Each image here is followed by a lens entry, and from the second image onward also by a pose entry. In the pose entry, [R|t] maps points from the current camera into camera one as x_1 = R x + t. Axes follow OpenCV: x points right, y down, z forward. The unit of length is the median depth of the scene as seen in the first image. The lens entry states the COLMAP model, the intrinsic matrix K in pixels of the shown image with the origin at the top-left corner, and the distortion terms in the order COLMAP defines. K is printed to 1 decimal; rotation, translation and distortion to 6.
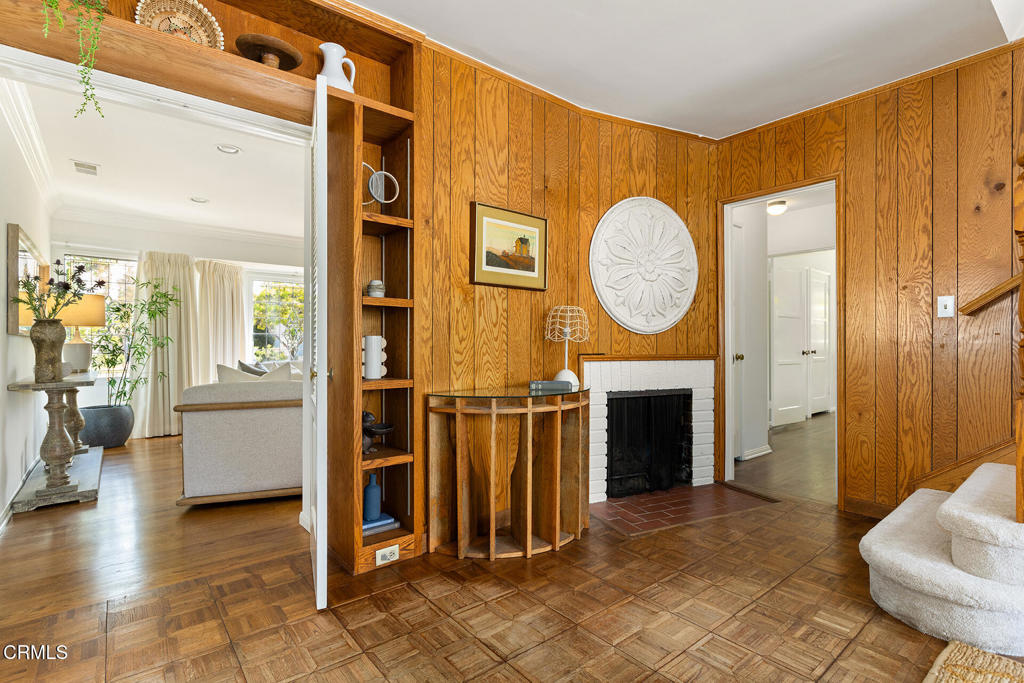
lens RADIAL K [[492.2, 0, 509.0], [0, 492.2, 342.7], [0, 0, 1]] dist [0.000969, -0.000061]
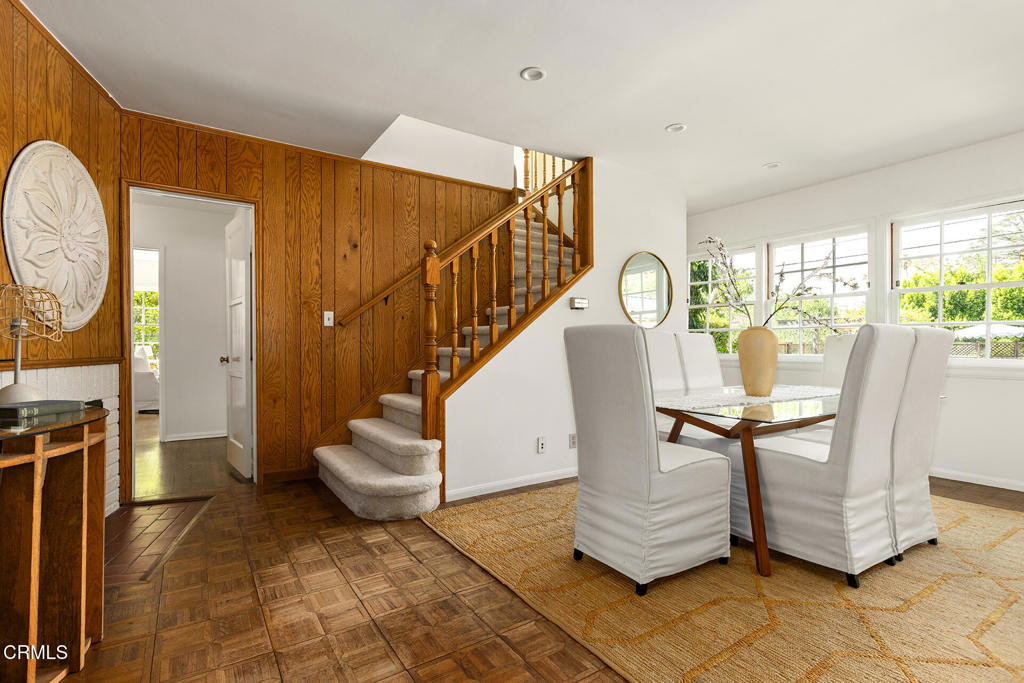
lens RADIAL K [[492.2, 0, 508.1], [0, 492.2, 342.7], [0, 0, 1]] dist [0.000969, -0.000061]
pose [[0.091677, 0.004989, 0.995776, -0.488220], [-0.001437, 0.999987, -0.004878, 0.003113], [-0.995788, -0.000984, 0.091683, 0.322345]]
